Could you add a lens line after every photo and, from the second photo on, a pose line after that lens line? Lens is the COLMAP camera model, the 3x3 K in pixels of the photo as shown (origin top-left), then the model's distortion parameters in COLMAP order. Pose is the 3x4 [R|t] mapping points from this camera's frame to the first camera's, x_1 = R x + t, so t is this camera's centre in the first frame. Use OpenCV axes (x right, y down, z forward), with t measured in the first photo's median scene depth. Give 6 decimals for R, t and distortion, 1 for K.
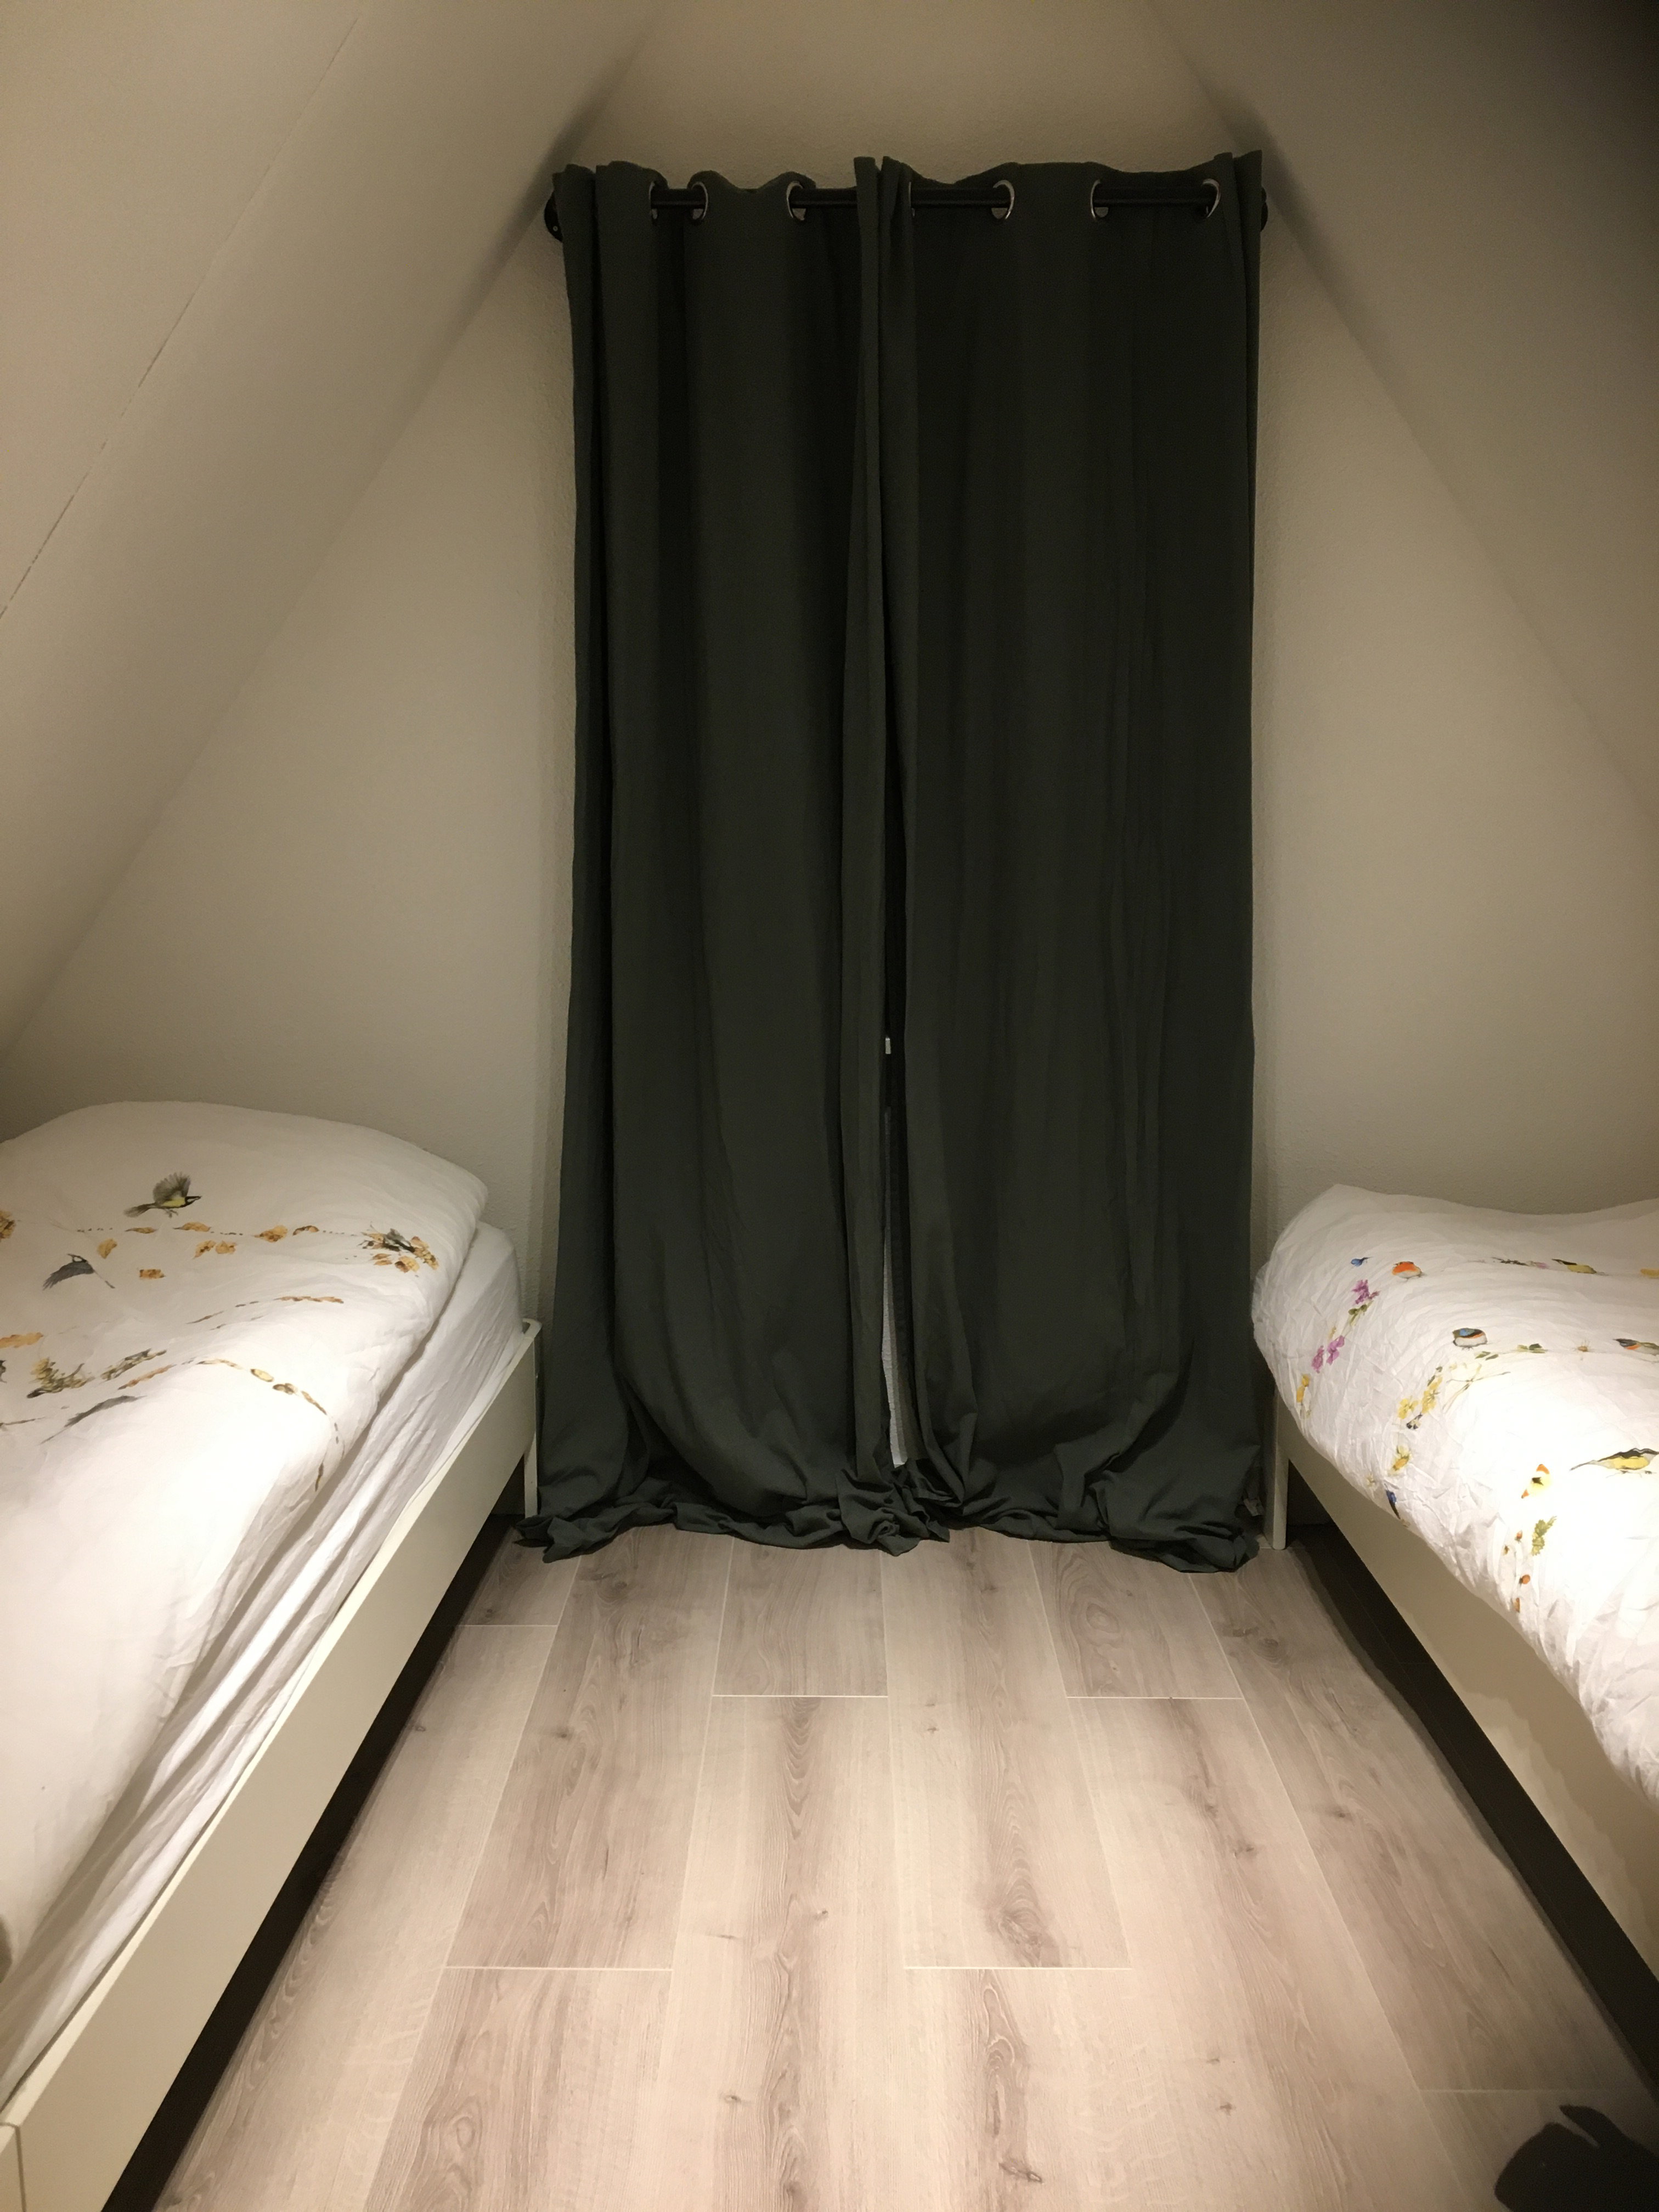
lens RADIAL K [[1880.7, 0, 845.8], [0, 1880.7, 1117.0], [0, 0, 1]] dist [0.036152, -0.032580]
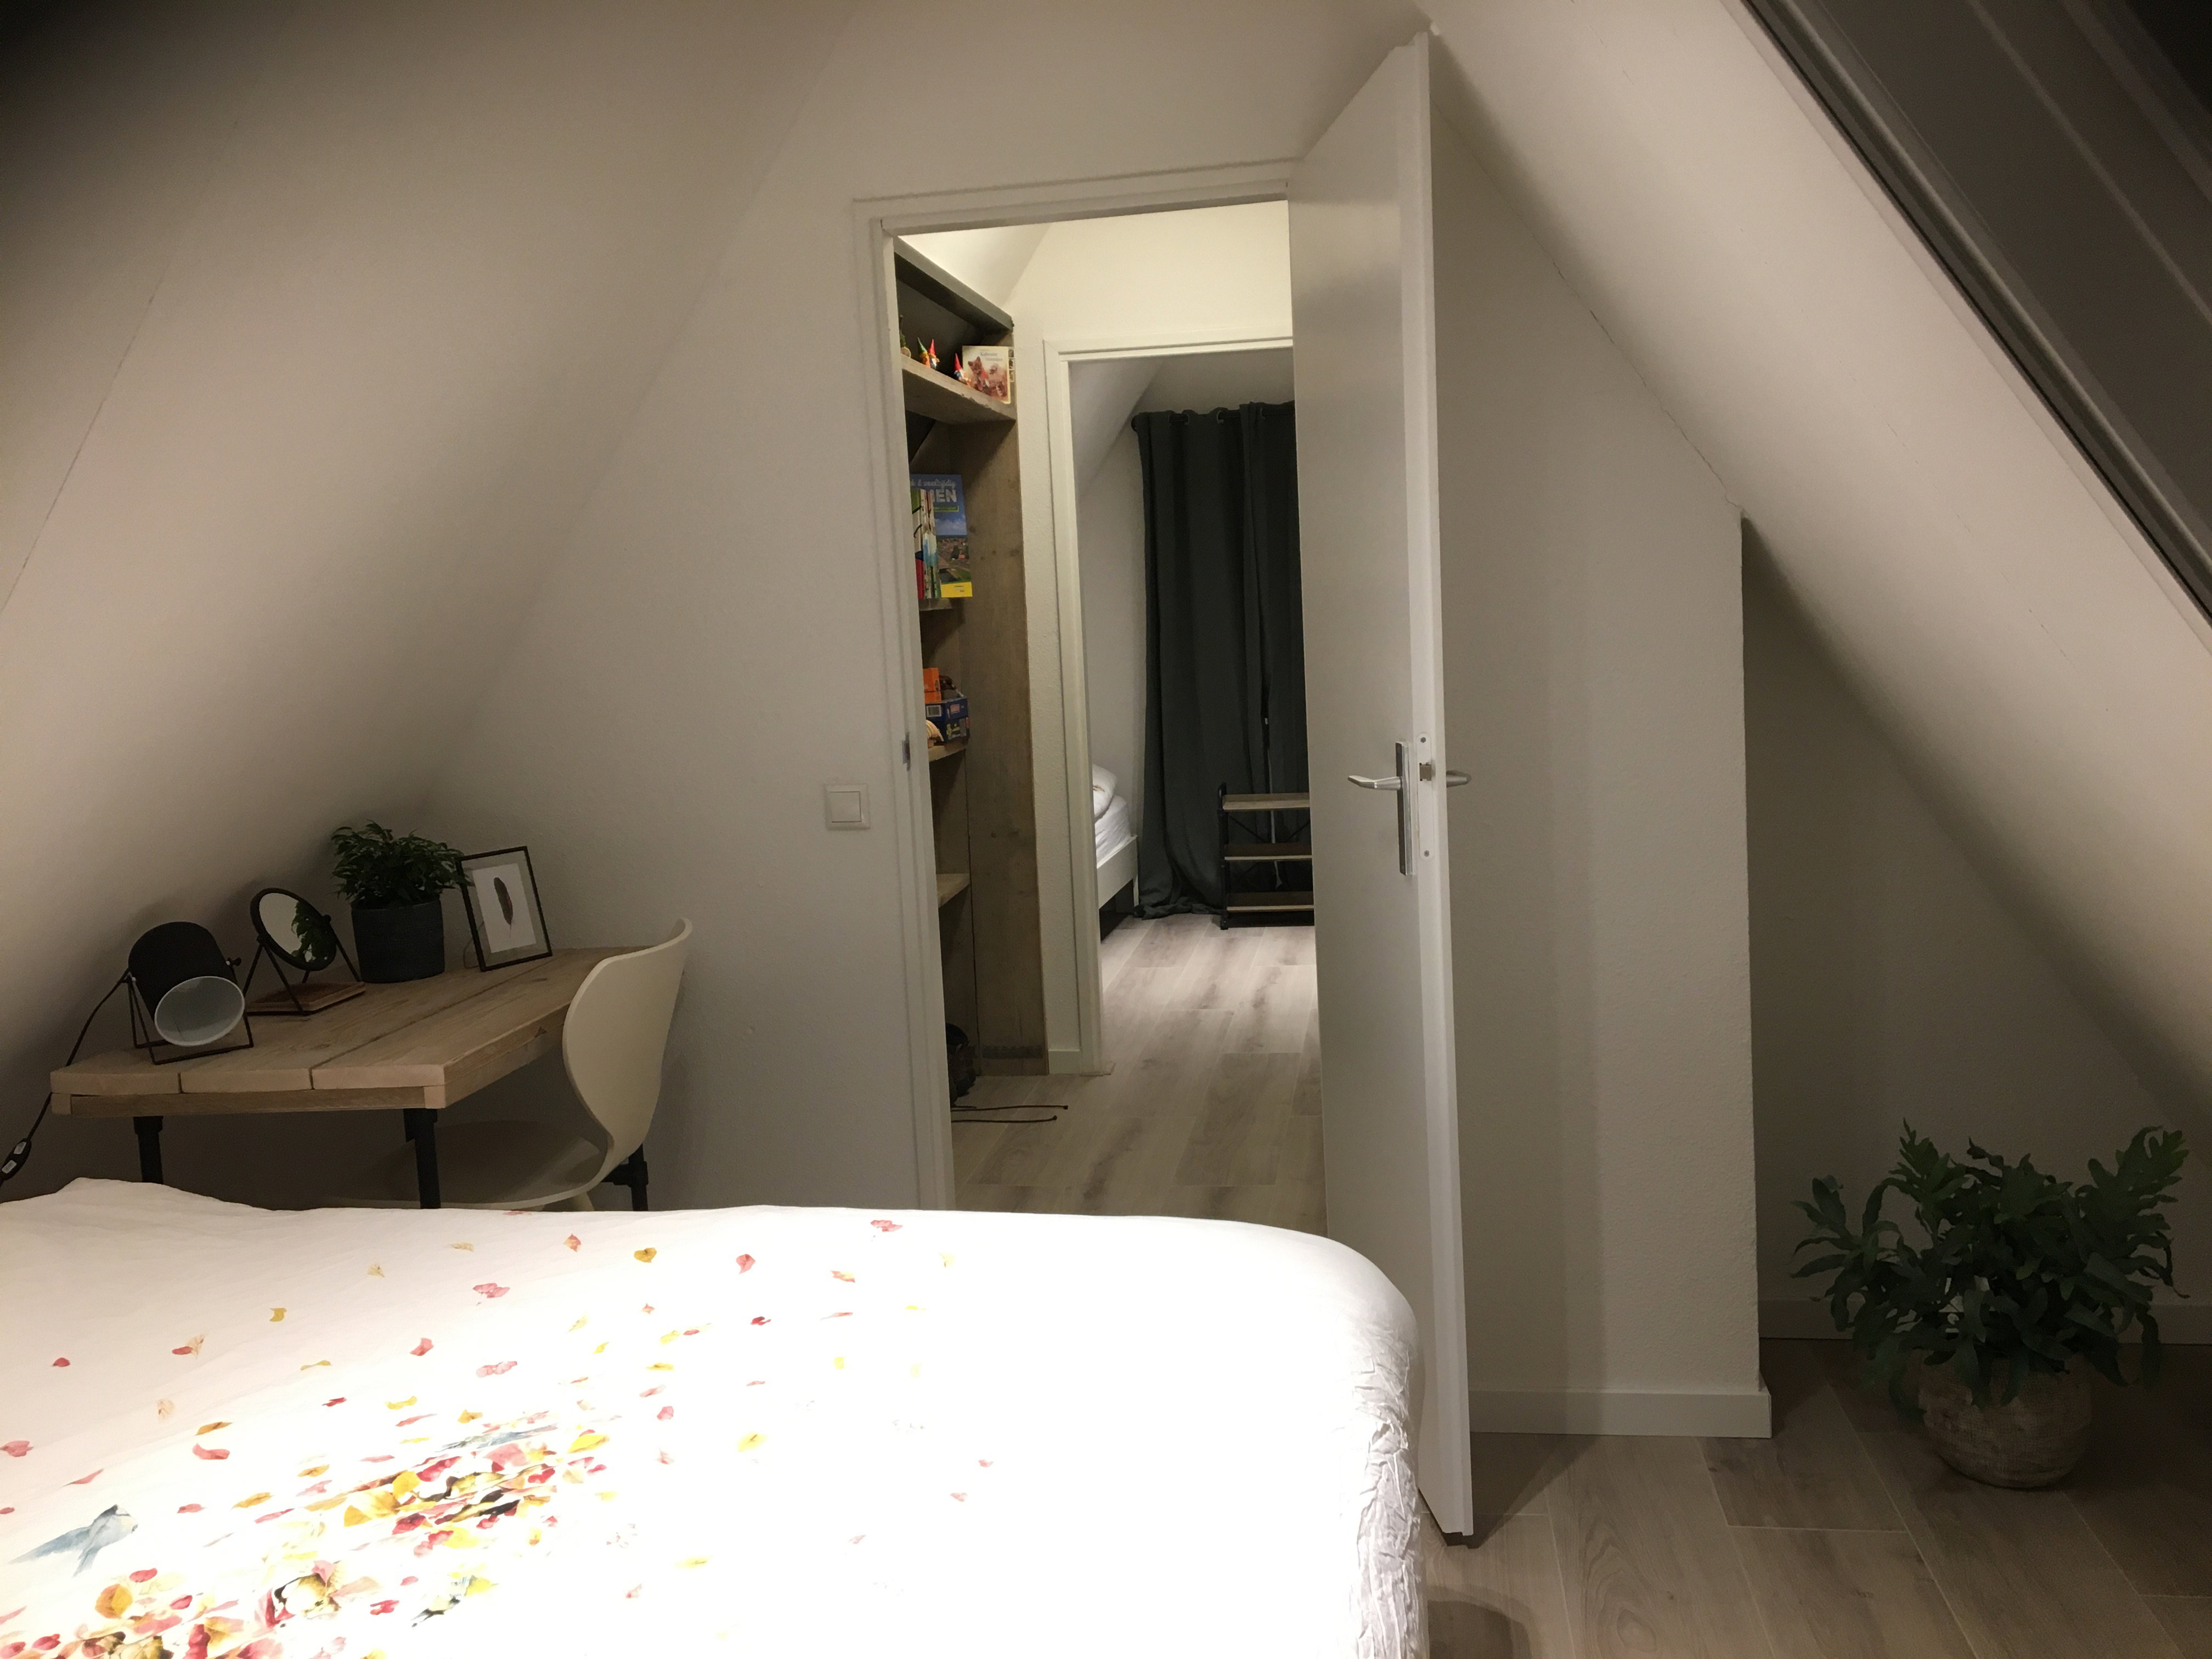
lens RADIAL K [[1880.7, 0, 1091.5], [0, 1880.7, 824.2], [0, 0, 1]] dist [0.036152, -0.032580]
pose [[0.985820, -0.032331, -0.164663, 0.223647], [0.023258, 0.998118, -0.056733, 0.267107], [0.166187, 0.052099, 0.984717, -1.733463]]
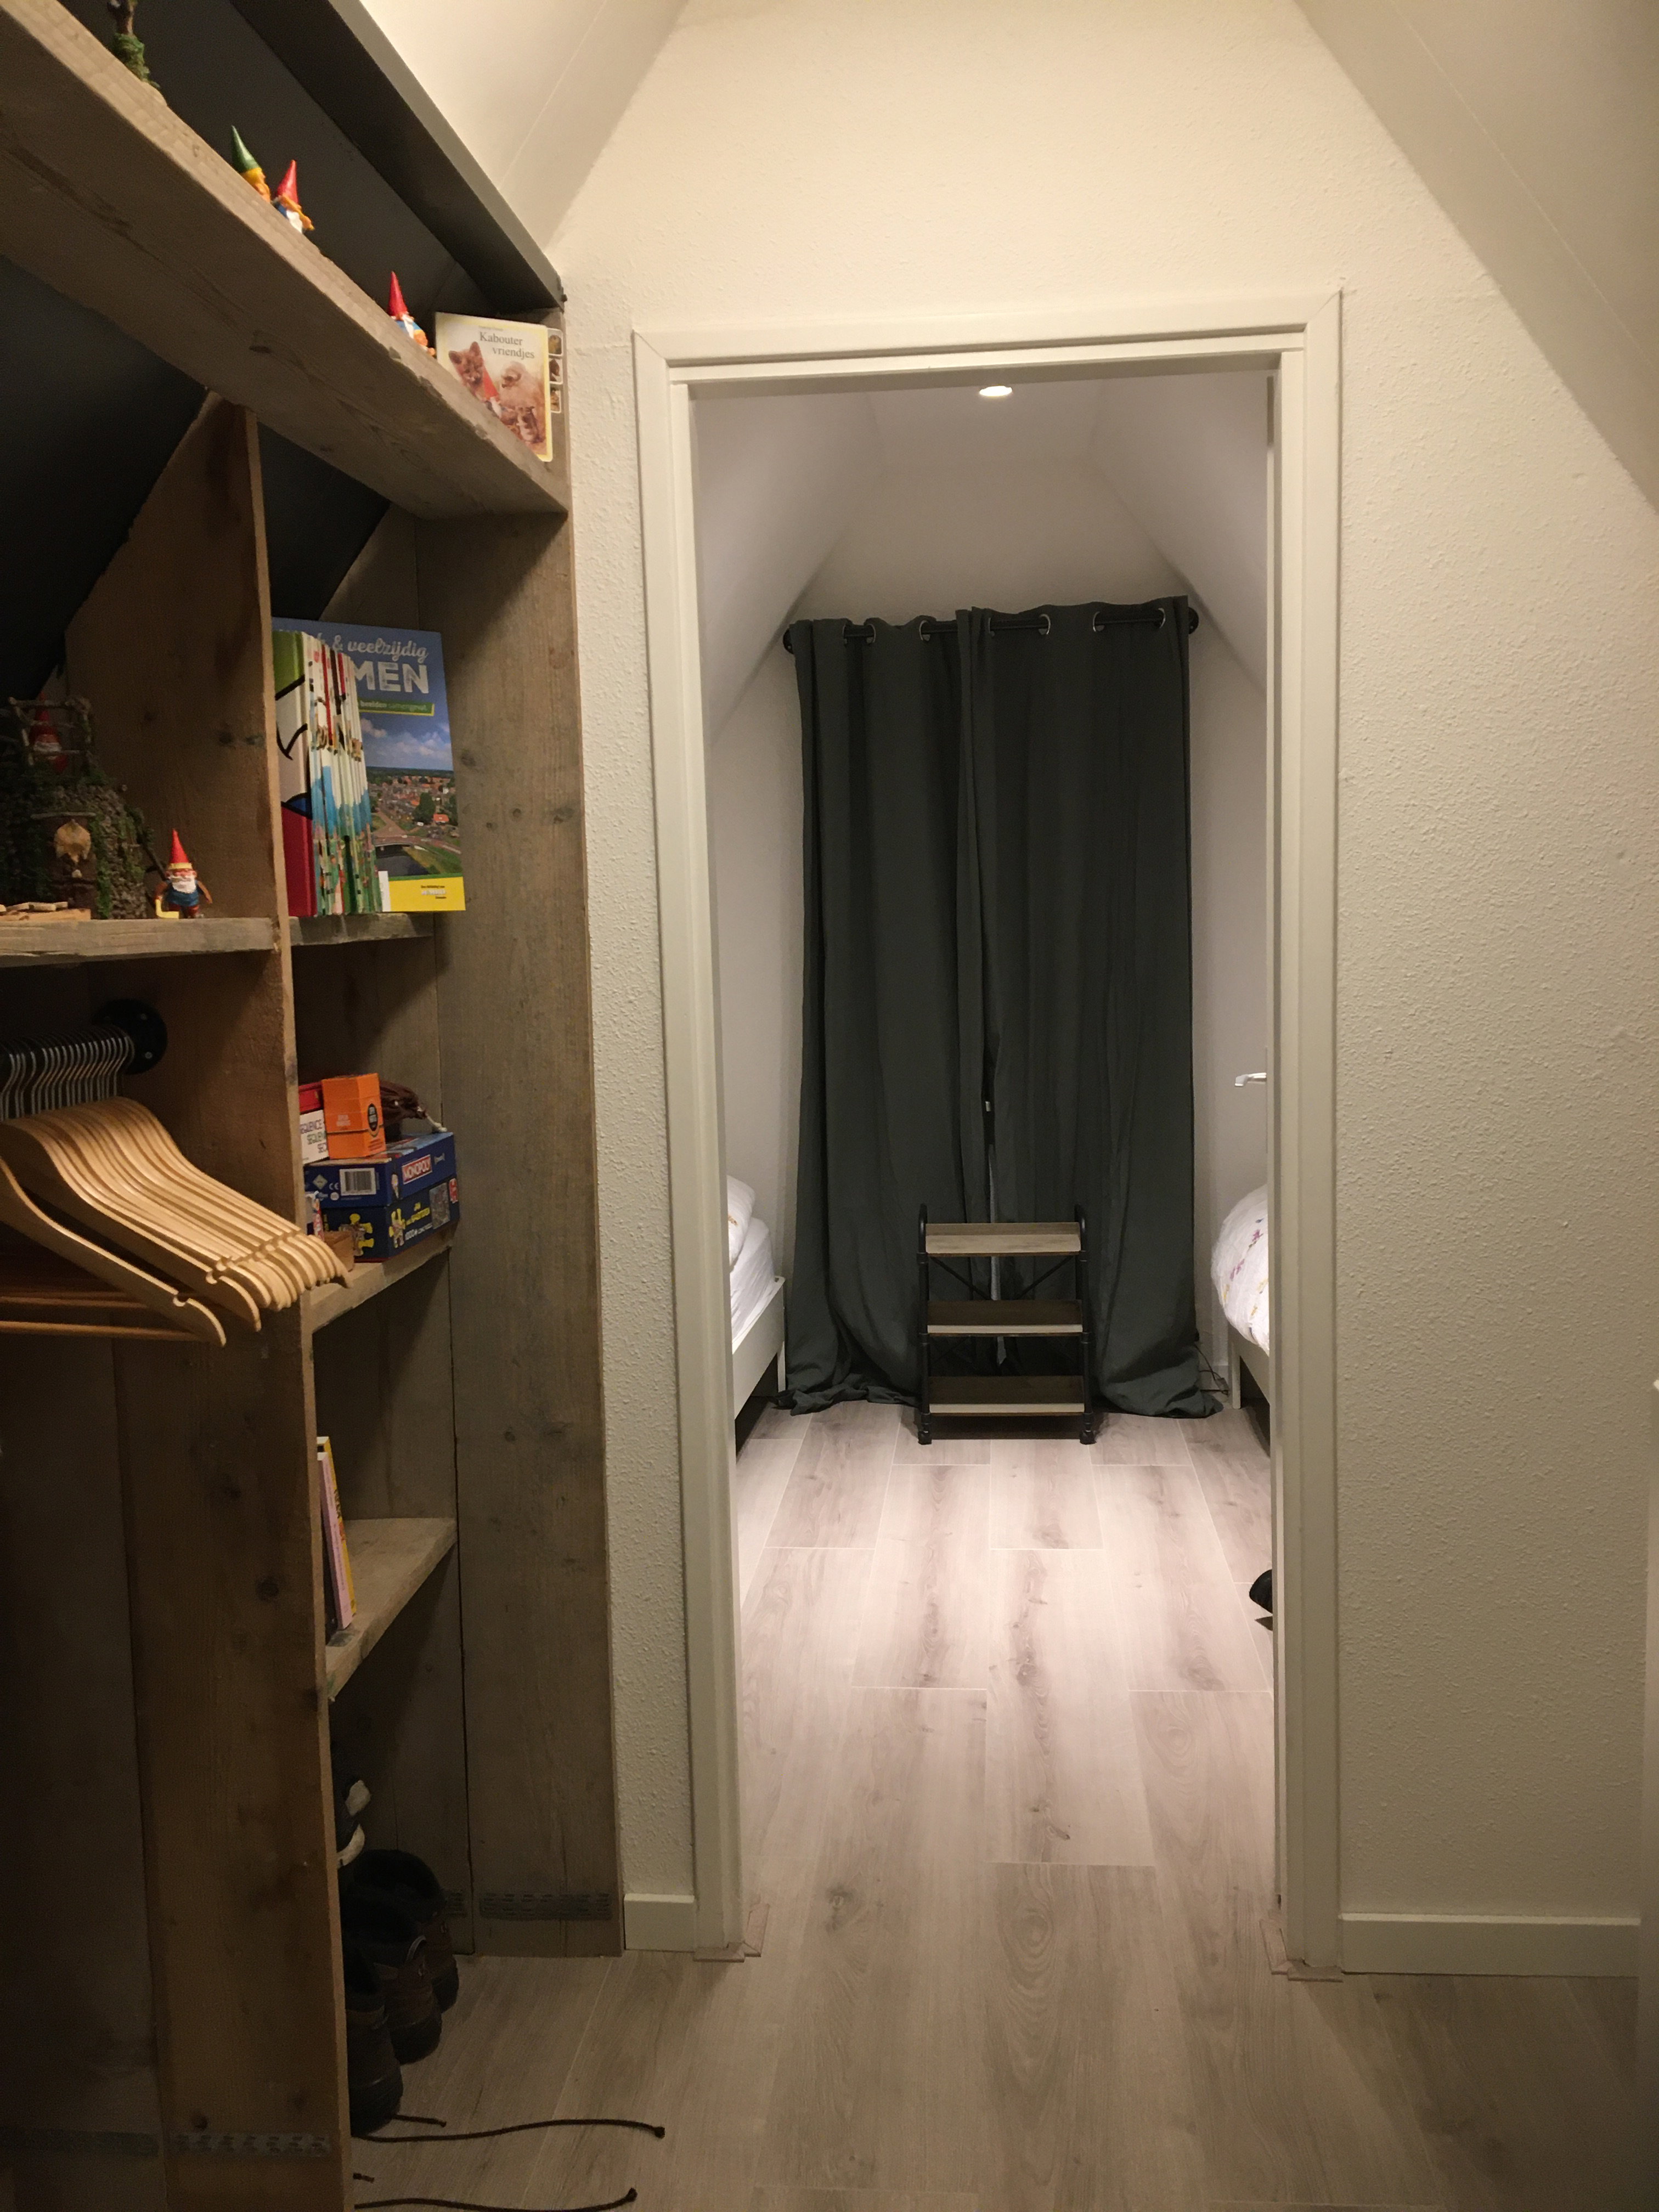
lens RADIAL K [[1880.7, 0, 830.5], [0, 1880.7, 1104.4], [0, 0, 1]] dist [0.036152, -0.032580]
pose [[0.995134, -0.021282, -0.096202, 0.046181], [0.014743, 0.997564, -0.068182, 0.078769], [0.097418, 0.066432, 0.993024, -0.736184]]
